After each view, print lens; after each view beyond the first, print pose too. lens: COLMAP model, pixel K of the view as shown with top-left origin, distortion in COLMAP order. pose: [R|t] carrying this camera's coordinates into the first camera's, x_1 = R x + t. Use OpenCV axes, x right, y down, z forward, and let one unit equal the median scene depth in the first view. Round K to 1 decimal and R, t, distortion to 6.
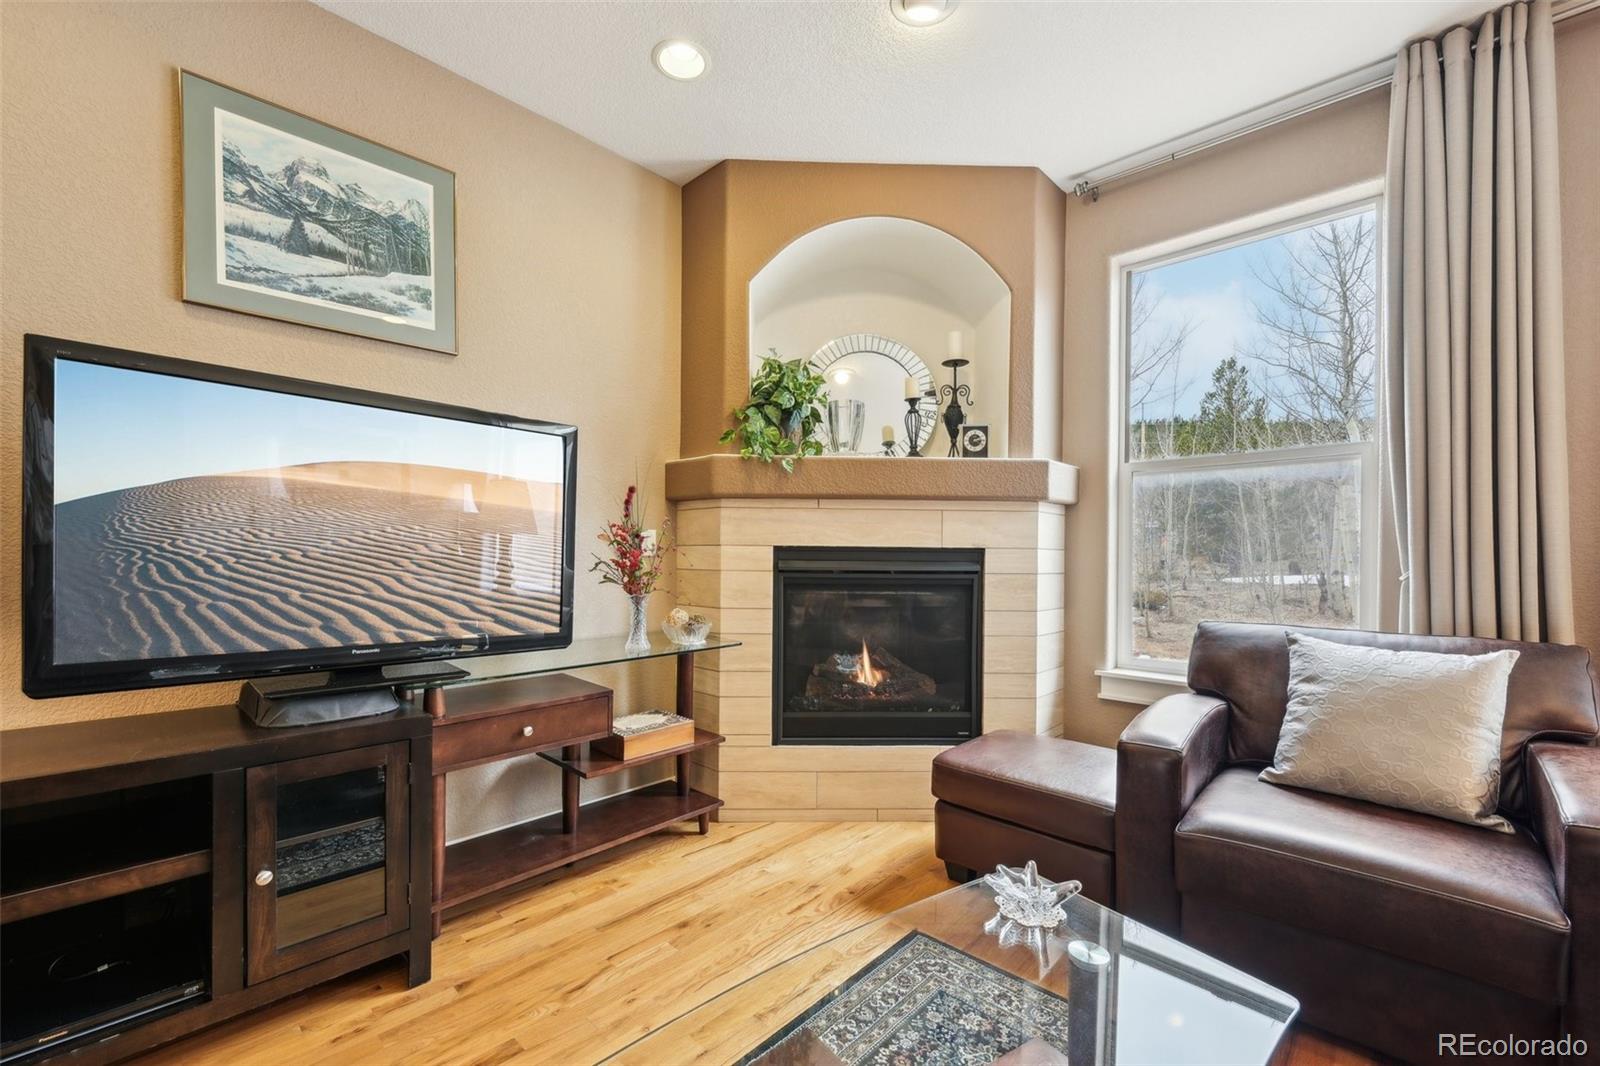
lens RADIAL K [[673.6, 0, 783.5], [0, 673.6, 556.3], [0, 0, 1]] dist [-0.002693, -0.000225]
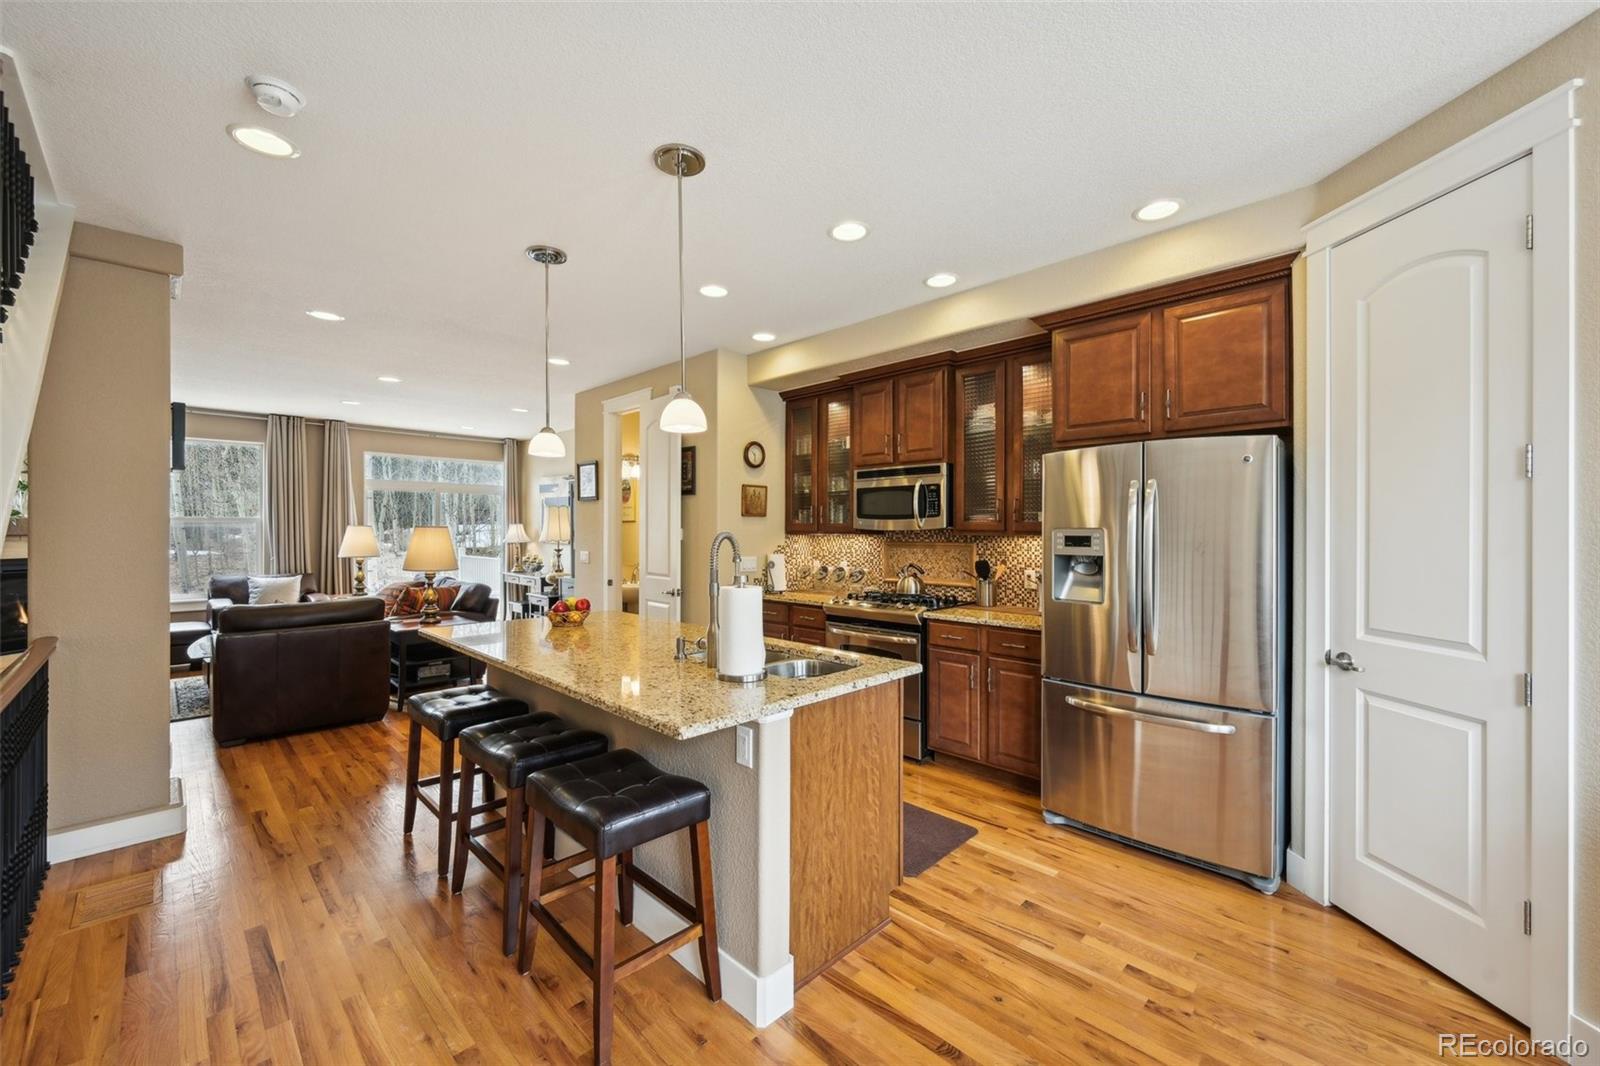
lens RADIAL K [[628.8, 0, 800.1], [0, 628.8, 533.6], [0, 0, 1]] dist [-0.003282, 0.000758]
pose [[0.012124, -0.019293, 0.999740, -1.889231], [0.000071, 0.999814, 0.019293, -0.133438], [-0.999927, -0.000163, 0.012123, -1.471670]]
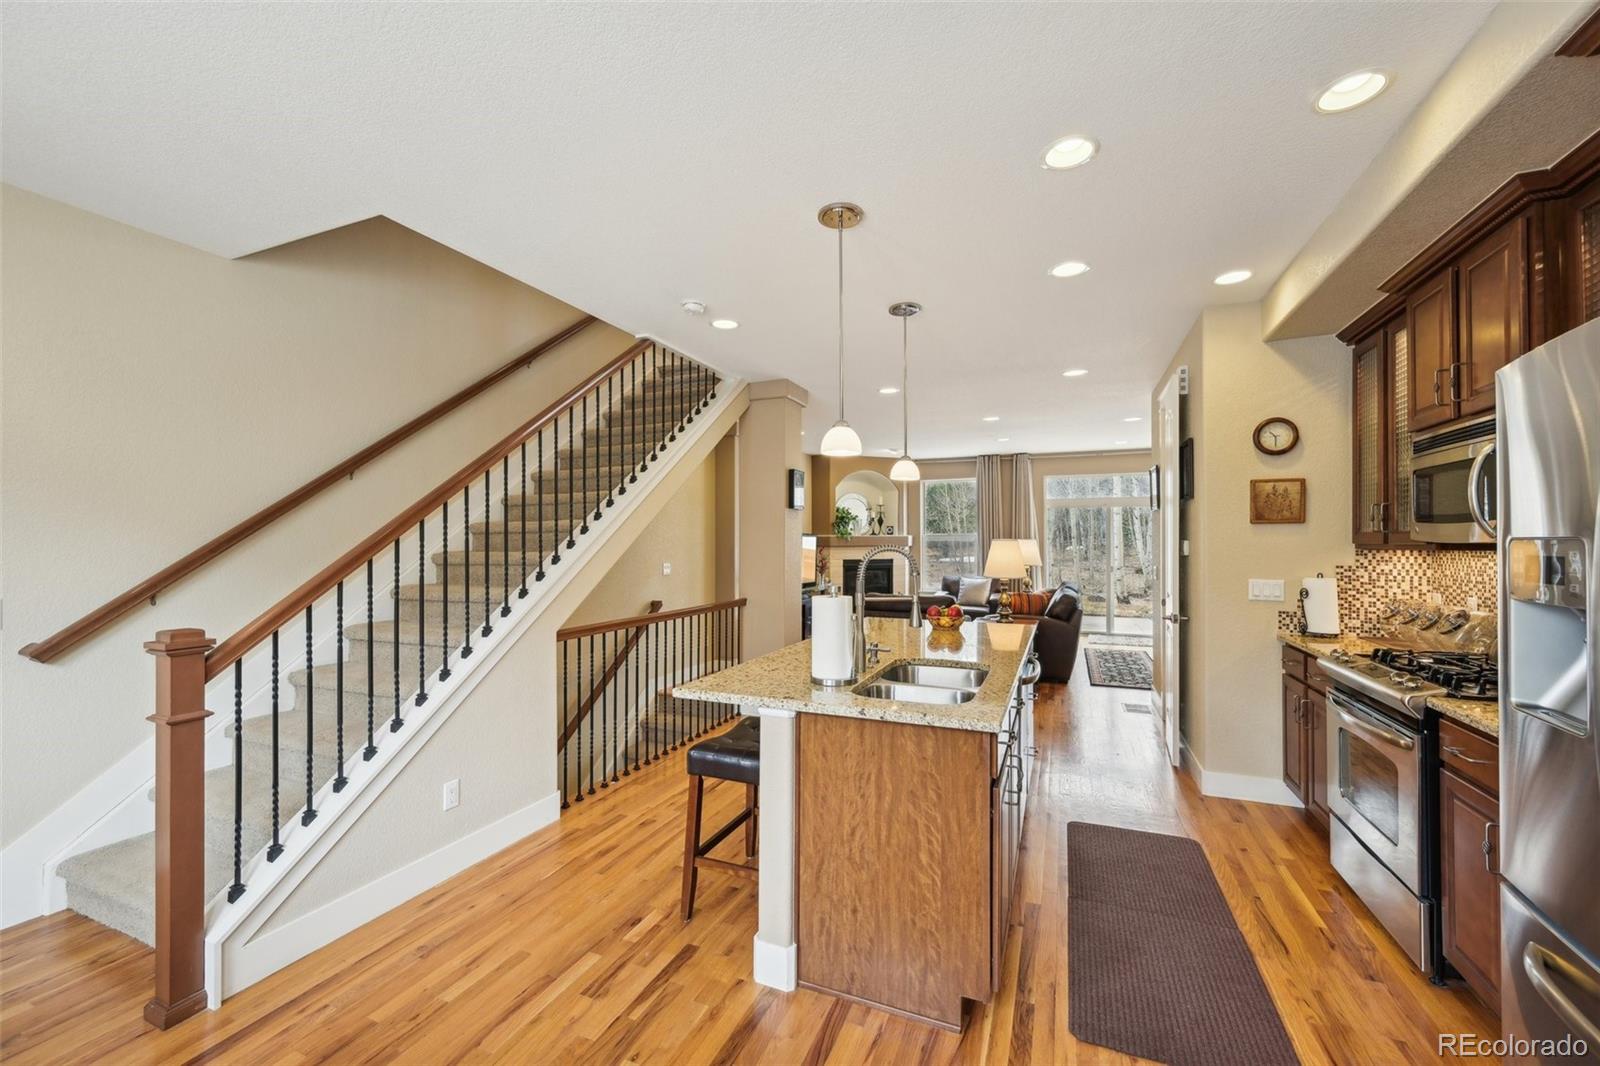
lens RADIAL K [[628.8, 0, 804.2], [0, 628.8, 535.8], [0, 0, 1]] dist [-0.003282, 0.000758]
pose [[0.930780, -0.013718, 0.365323, -1.471686], [0.017368, 0.999827, -0.006706, -0.130584], [-0.365168, 0.012587, 0.930857, -2.128758]]
